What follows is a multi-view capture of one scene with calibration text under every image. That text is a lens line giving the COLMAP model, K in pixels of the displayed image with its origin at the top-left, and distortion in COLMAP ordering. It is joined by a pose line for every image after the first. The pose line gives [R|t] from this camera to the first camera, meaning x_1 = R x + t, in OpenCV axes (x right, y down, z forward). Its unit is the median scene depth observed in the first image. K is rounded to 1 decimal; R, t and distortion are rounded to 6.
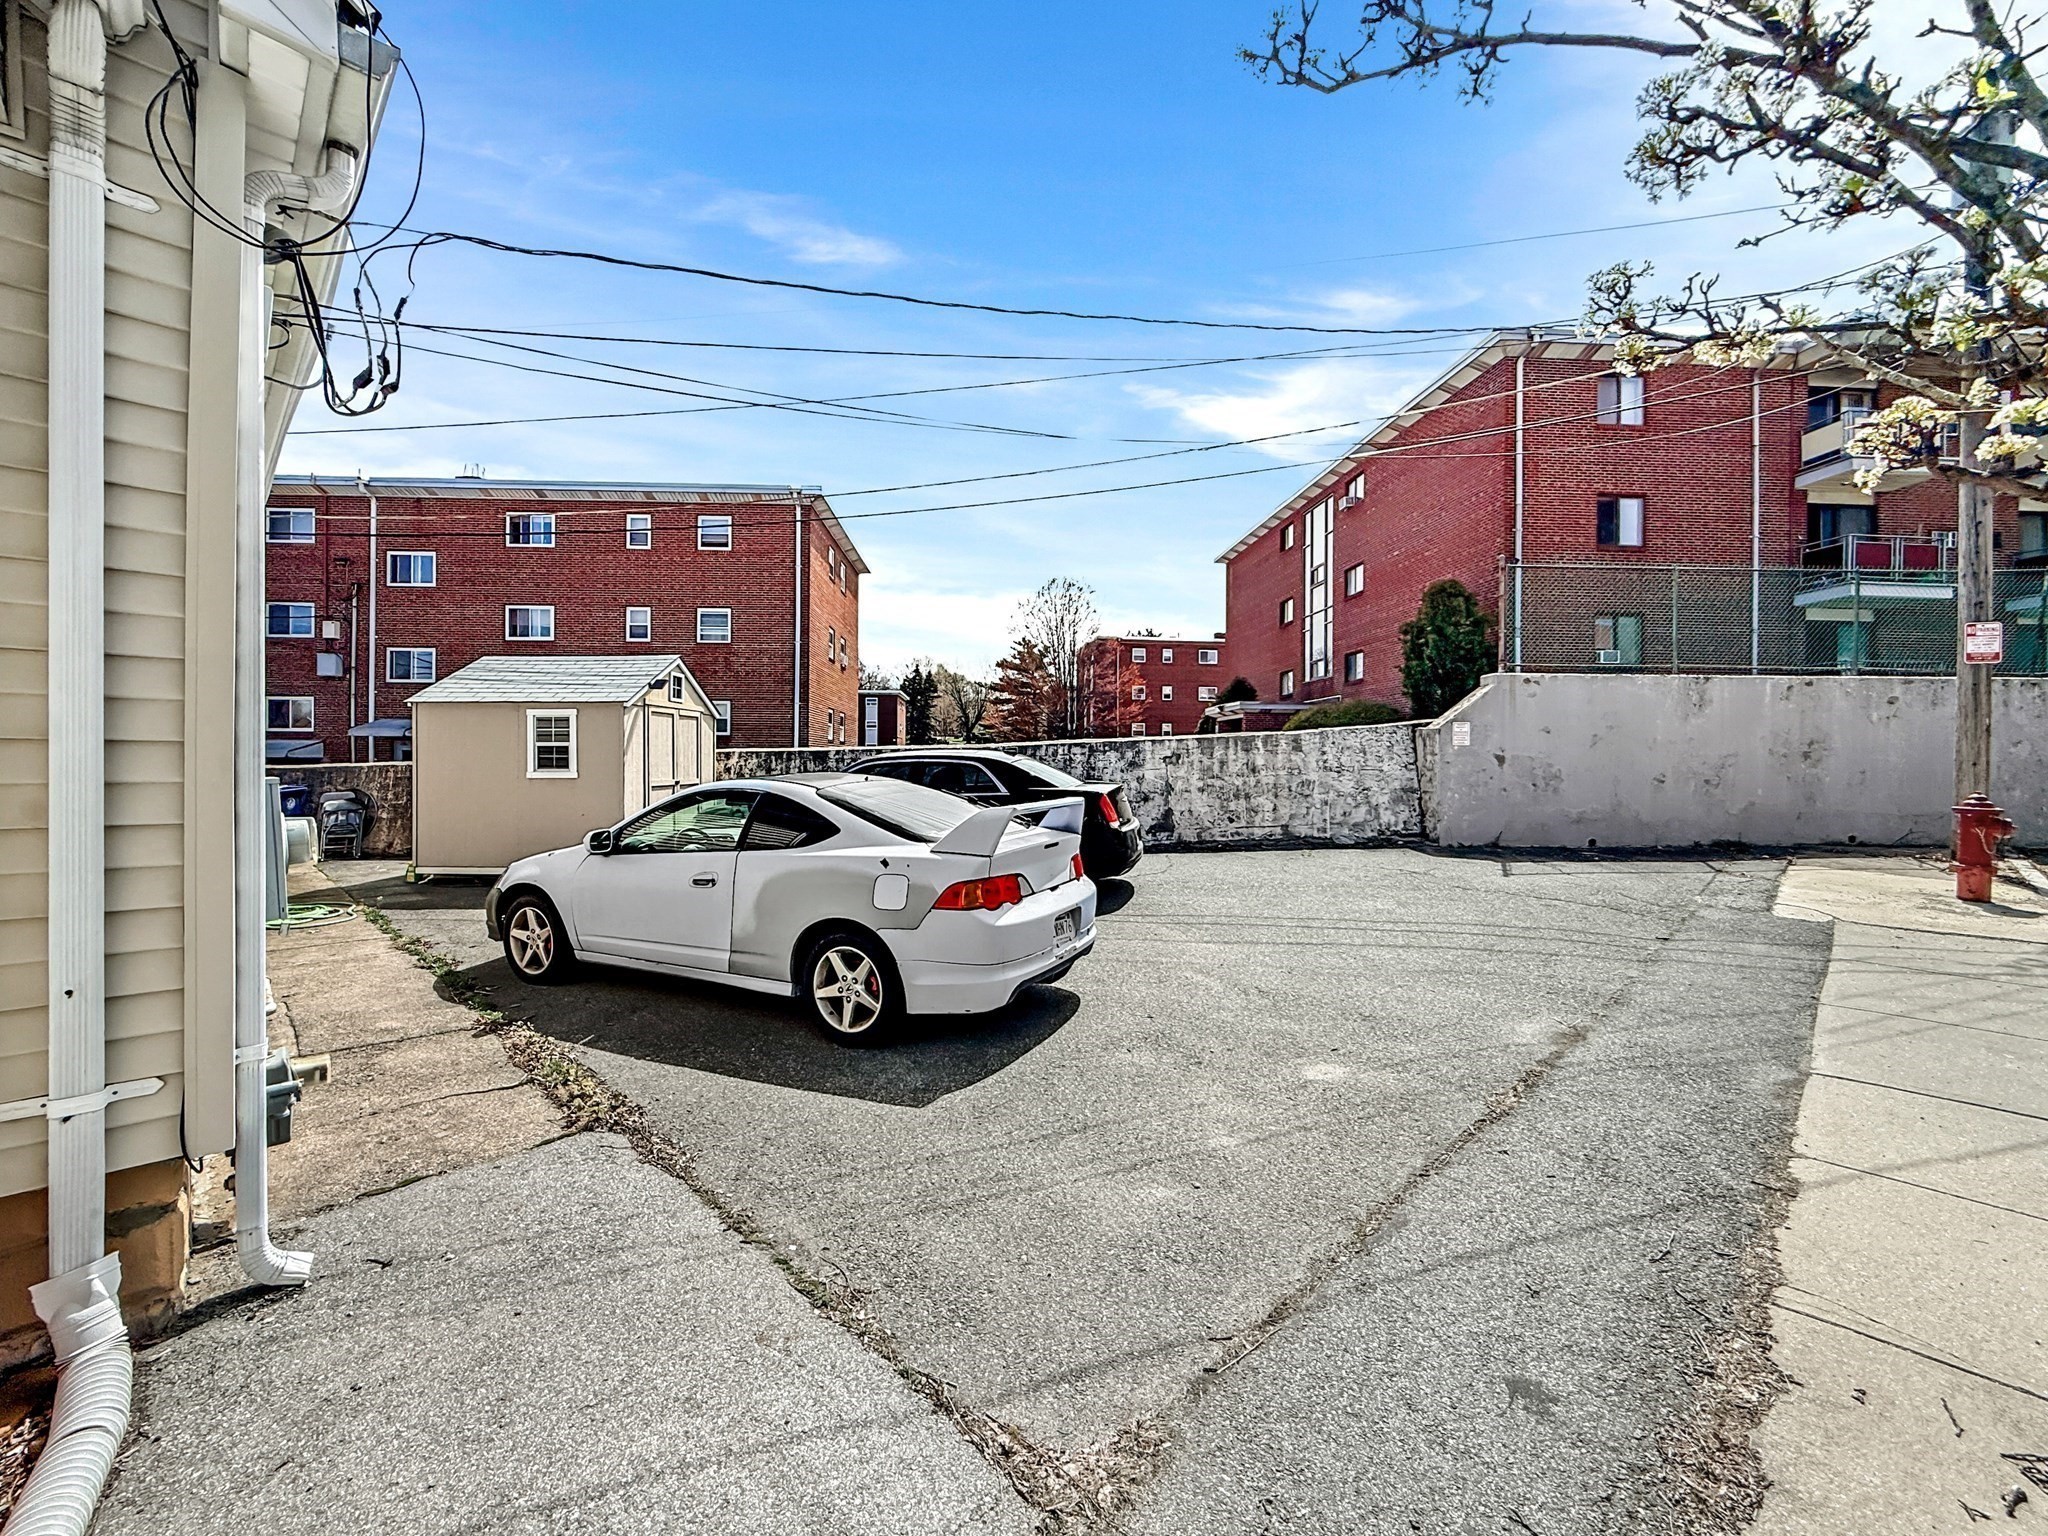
lens RADIAL K [[859.3, 0, 1016.1], [0, 859.3, 765.3], [0, 0, 1]] dist [-0.003417, -0.000458]
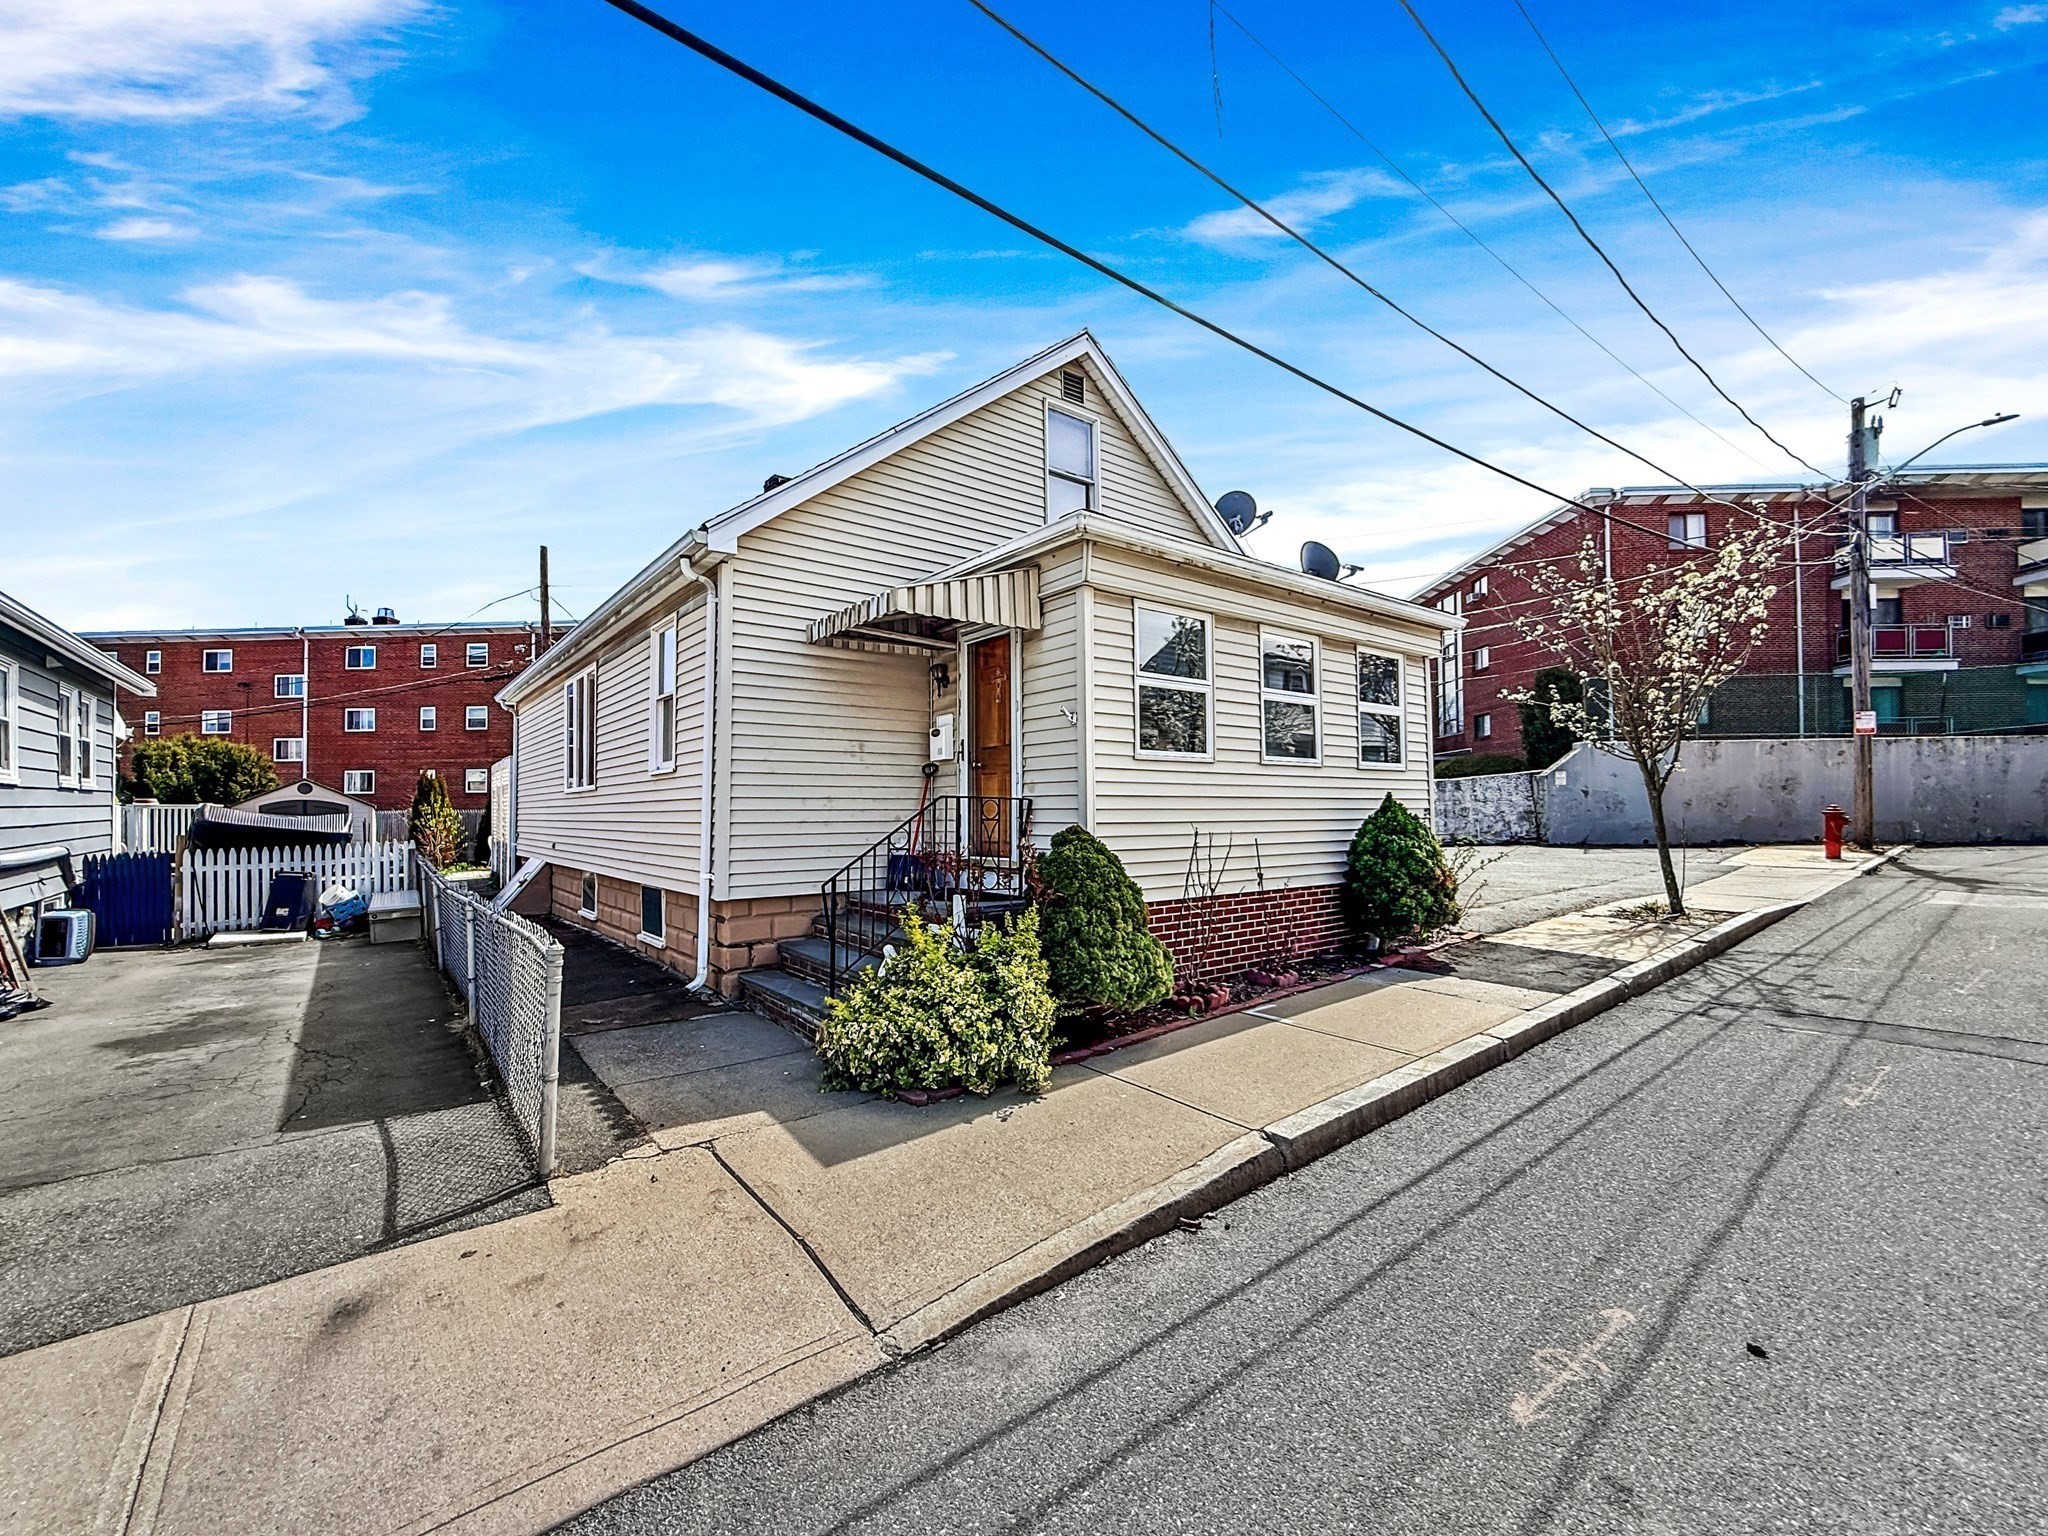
lens RADIAL K [[859.3, 0, 1016.8], [0, 859.3, 798.2], [0, 0, 1]] dist [-0.003417, -0.000458]
pose [[0.993761, -0.014250, -0.110616, -0.362742], [0.011943, 0.999698, -0.021490, 0.027174], [0.110888, 0.020034, 0.993631, -0.802733]]
